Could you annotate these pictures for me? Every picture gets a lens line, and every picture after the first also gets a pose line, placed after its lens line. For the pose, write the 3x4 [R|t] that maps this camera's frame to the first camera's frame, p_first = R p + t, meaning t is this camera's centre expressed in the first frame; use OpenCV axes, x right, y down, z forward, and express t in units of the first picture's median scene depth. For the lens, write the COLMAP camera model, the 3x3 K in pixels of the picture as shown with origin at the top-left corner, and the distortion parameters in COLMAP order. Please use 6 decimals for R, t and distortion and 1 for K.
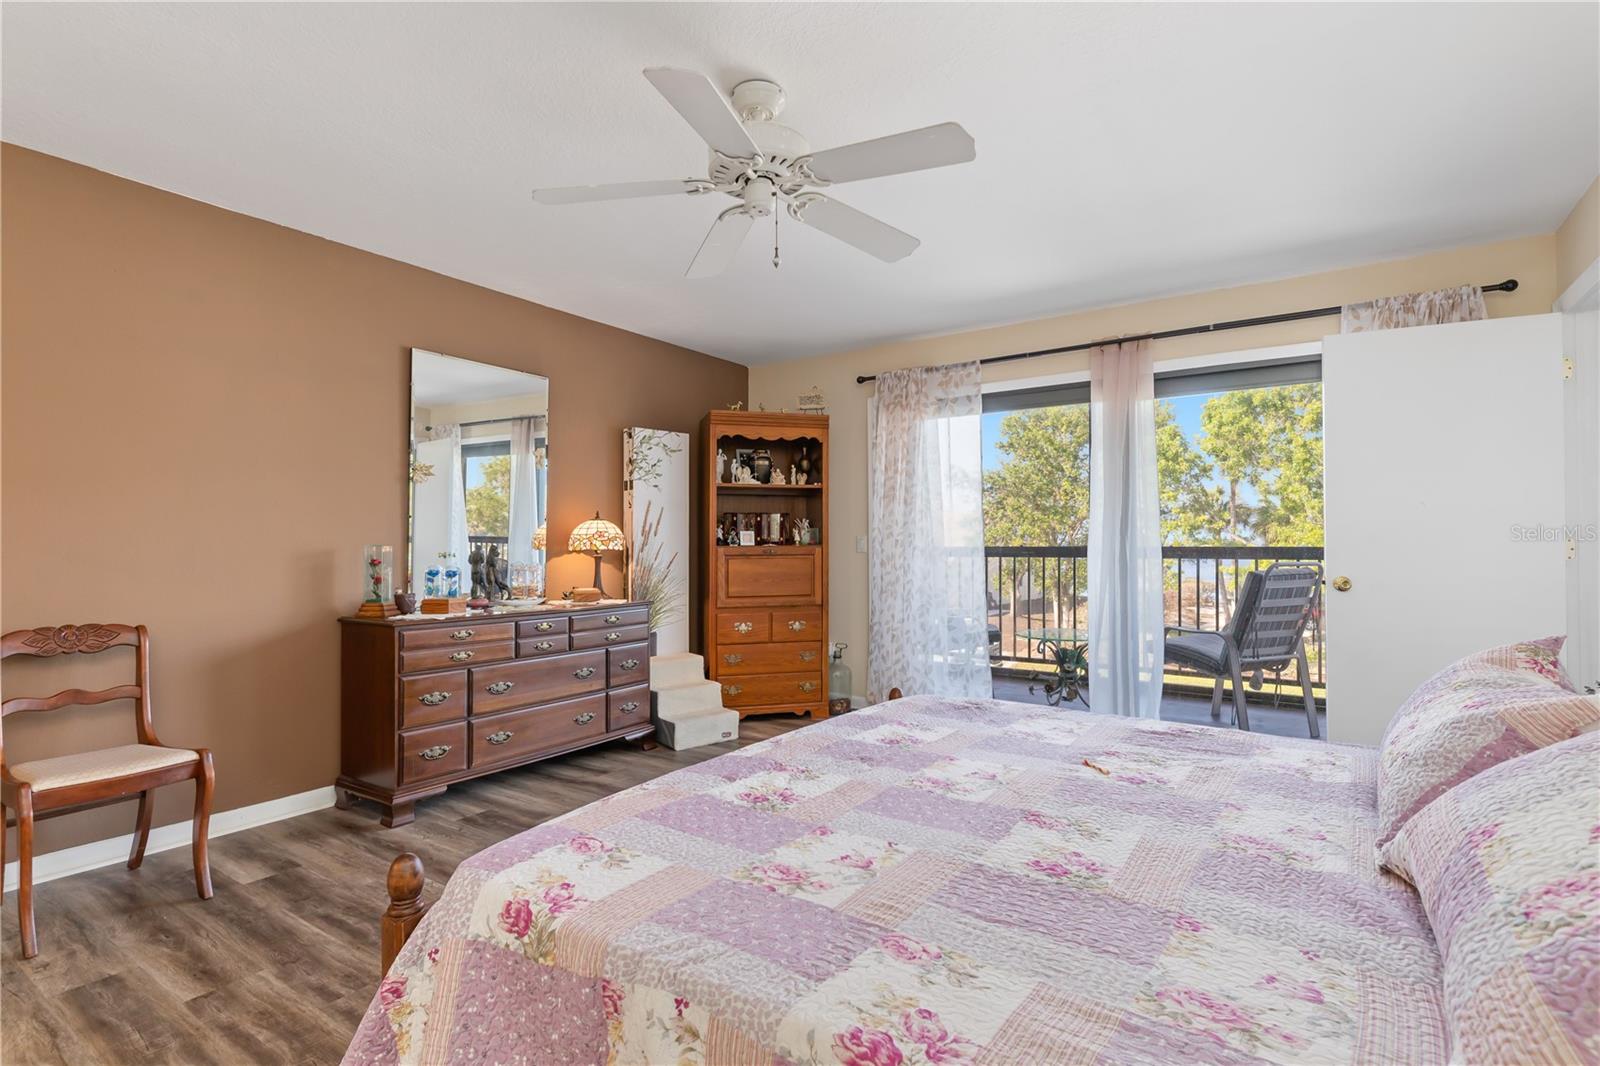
lens RADIAL K [[774.1, 0, 795.0], [0, 774.1, 530.9], [0, 0, 1]] dist [0.007949, -0.005552]
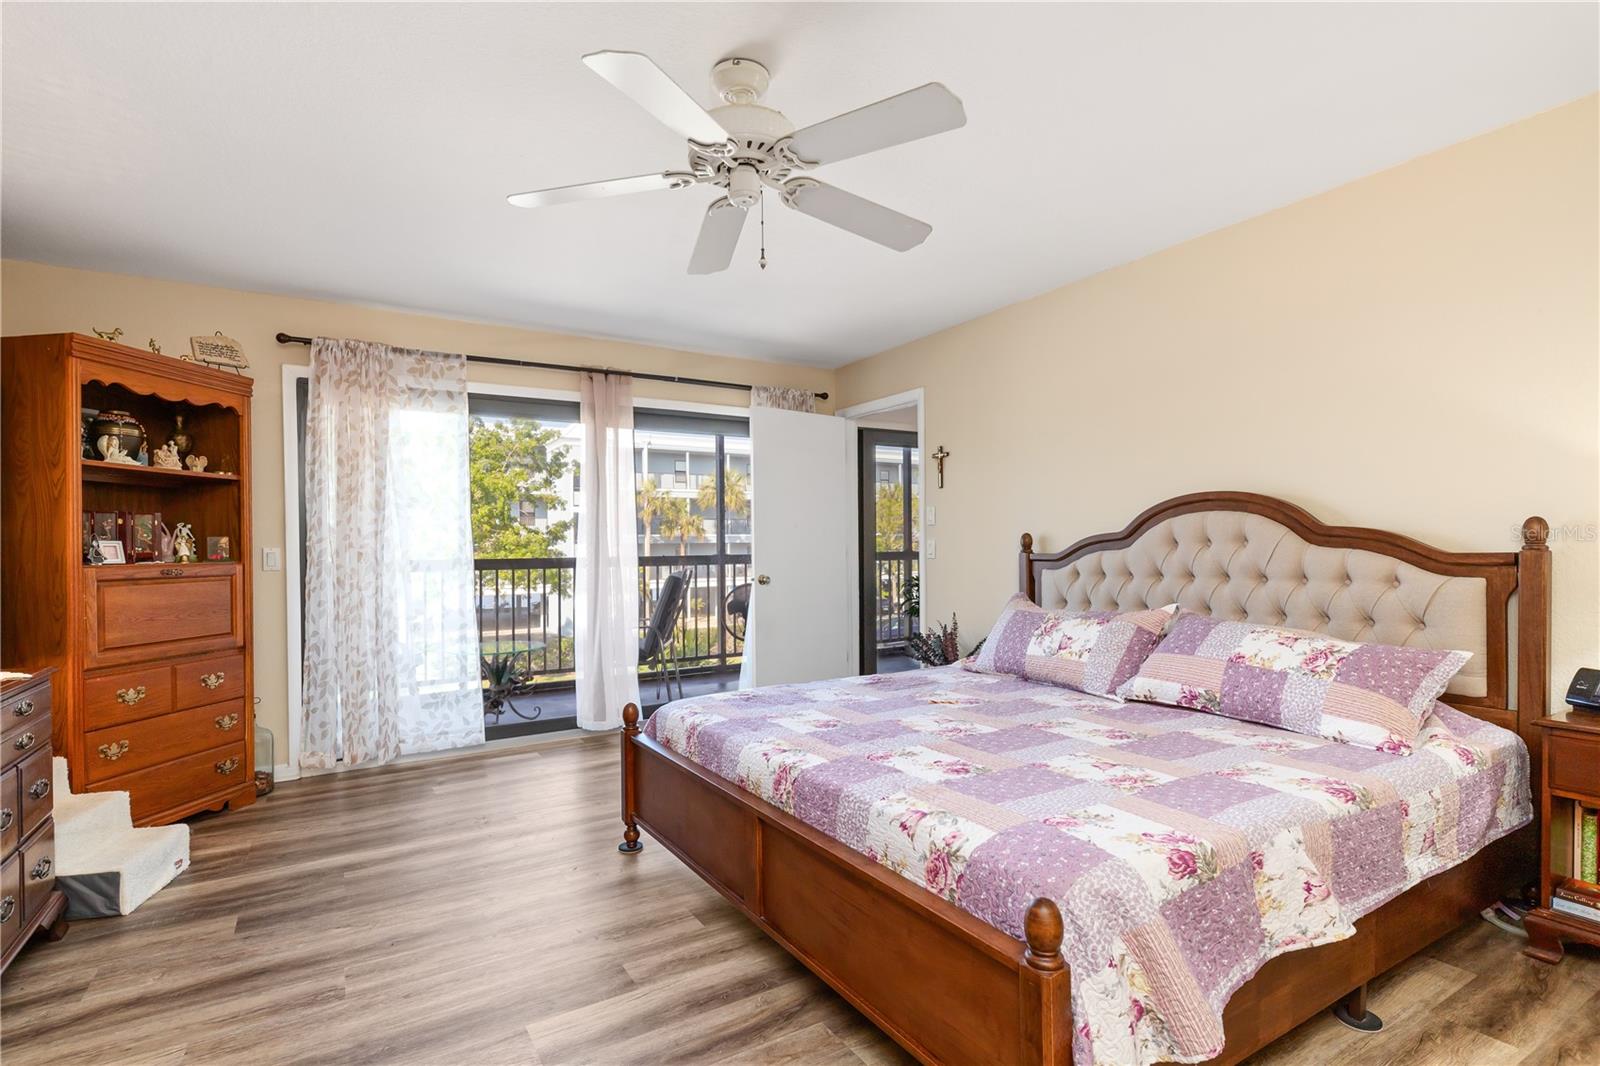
lens RADIAL K [[774.1, 0, 788.4], [0, 774.1, 545.4], [0, 0, 1]] dist [0.007949, -0.005552]
pose [[0.407655, 0.002754, 0.913132, -0.476852], [-0.001530, 0.999996, -0.002333, 0.005867], [-0.913135, -0.000446, 0.407658, 0.302812]]
